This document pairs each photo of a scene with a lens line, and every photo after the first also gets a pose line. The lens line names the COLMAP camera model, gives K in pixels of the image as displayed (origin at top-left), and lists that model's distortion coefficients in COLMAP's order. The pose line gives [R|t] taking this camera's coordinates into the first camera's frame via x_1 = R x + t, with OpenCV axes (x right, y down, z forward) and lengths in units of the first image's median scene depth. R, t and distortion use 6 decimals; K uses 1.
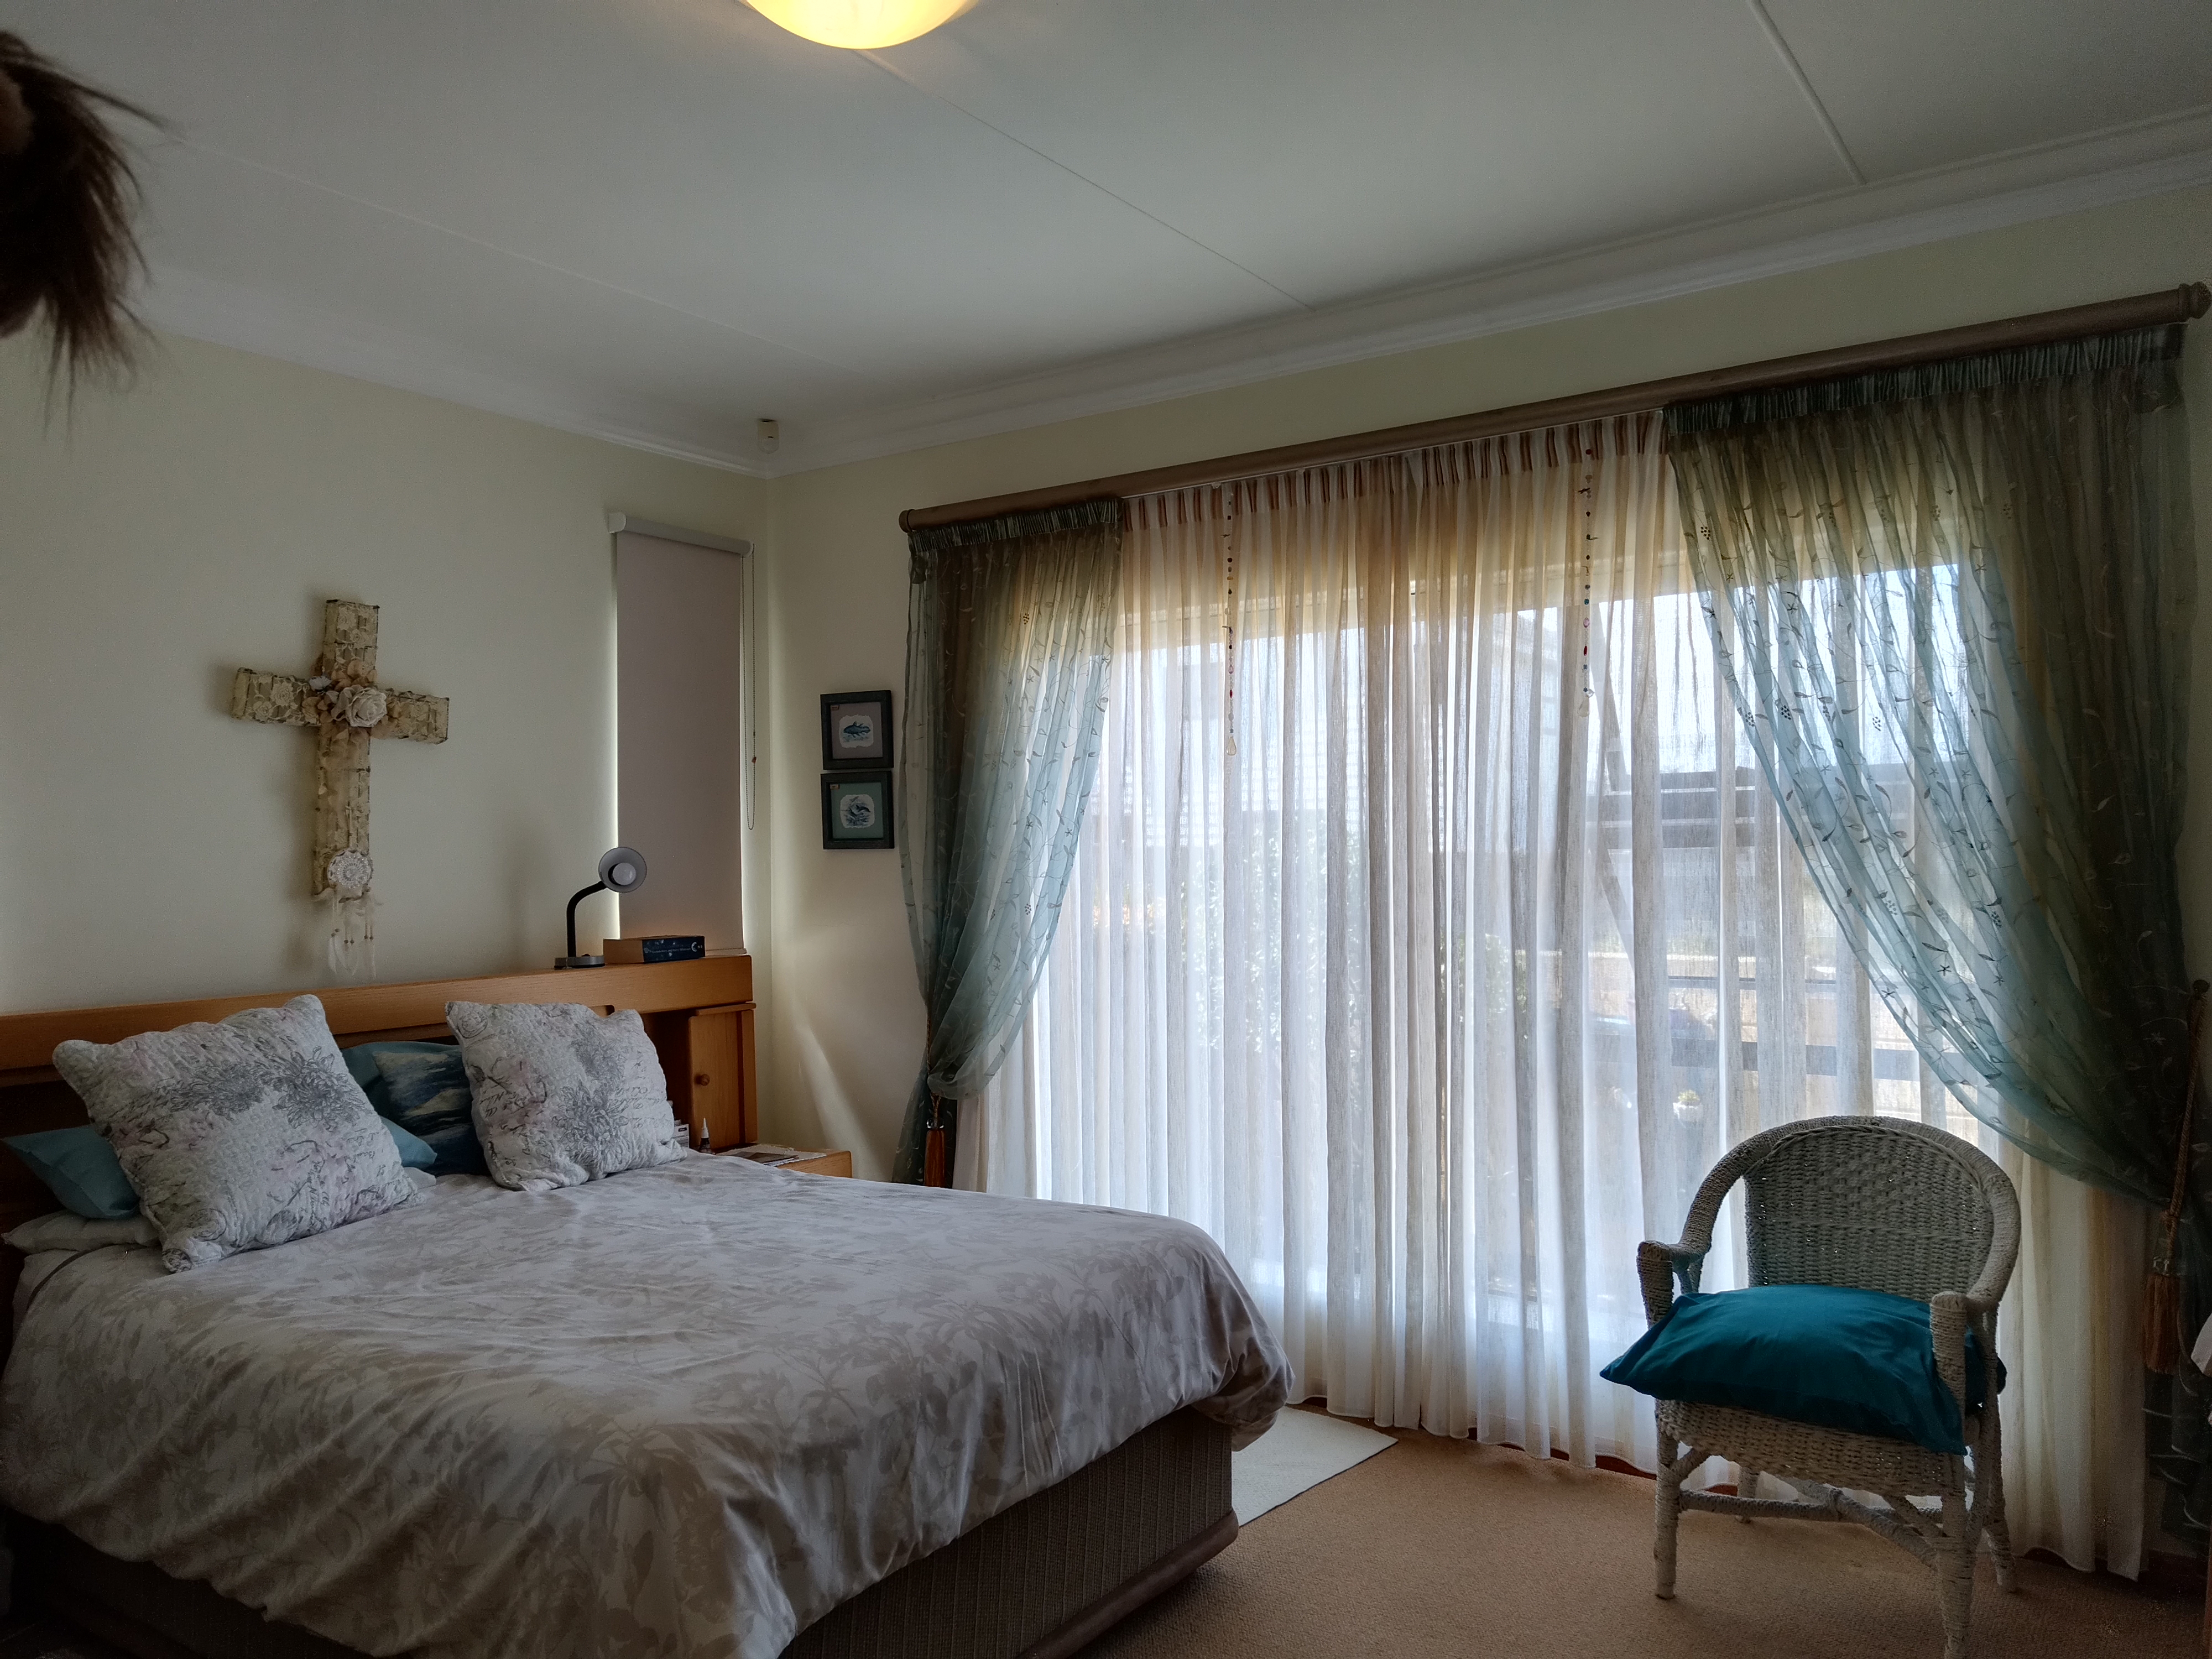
lens RADIAL K [[1613.5, 0, 1111.5], [0, 1613.5, 832.7], [0, 0, 1]] dist [0.054086, -0.047159]
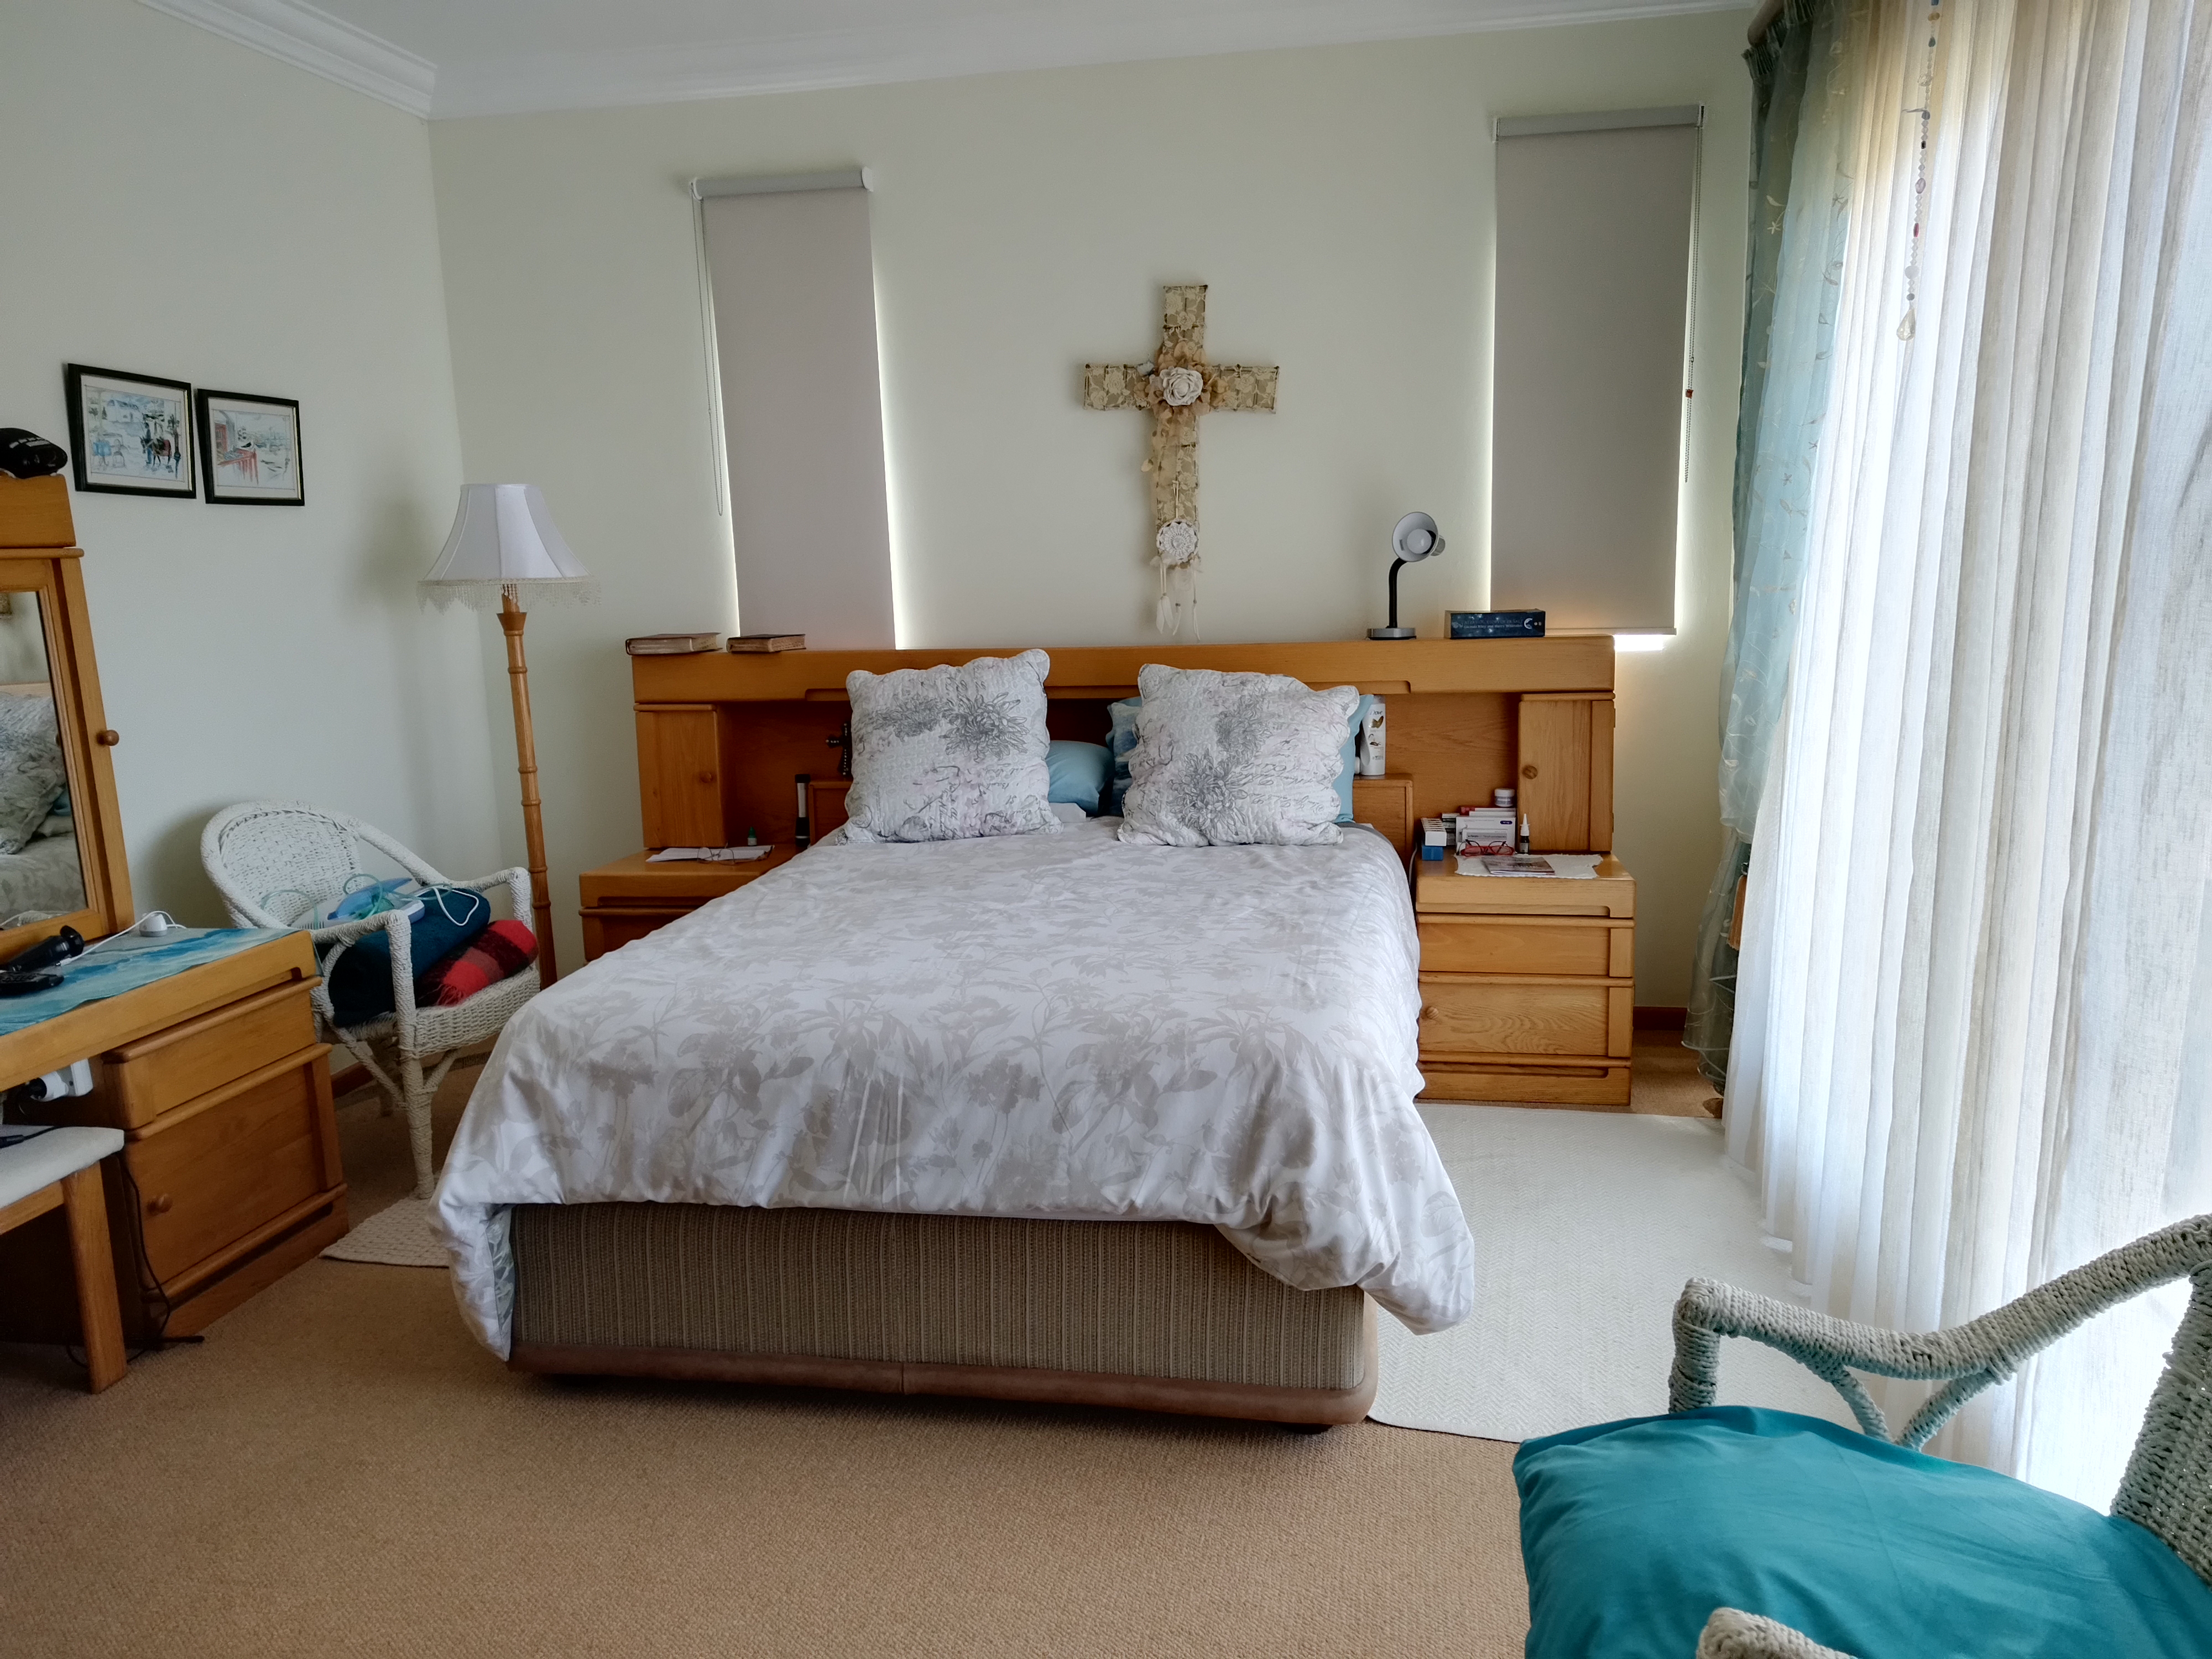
lens RADIAL K [[1613.5, 0, 1109.3], [0, 1613.5, 834.5], [0, 0, 1]] dist [0.054086, -0.047159]
pose [[0.415469, 0.164482, -0.894612, 0.695748], [0.033409, 0.980092, 0.195714, 0.003398], [0.908994, -0.111201, 0.401703, 0.637408]]
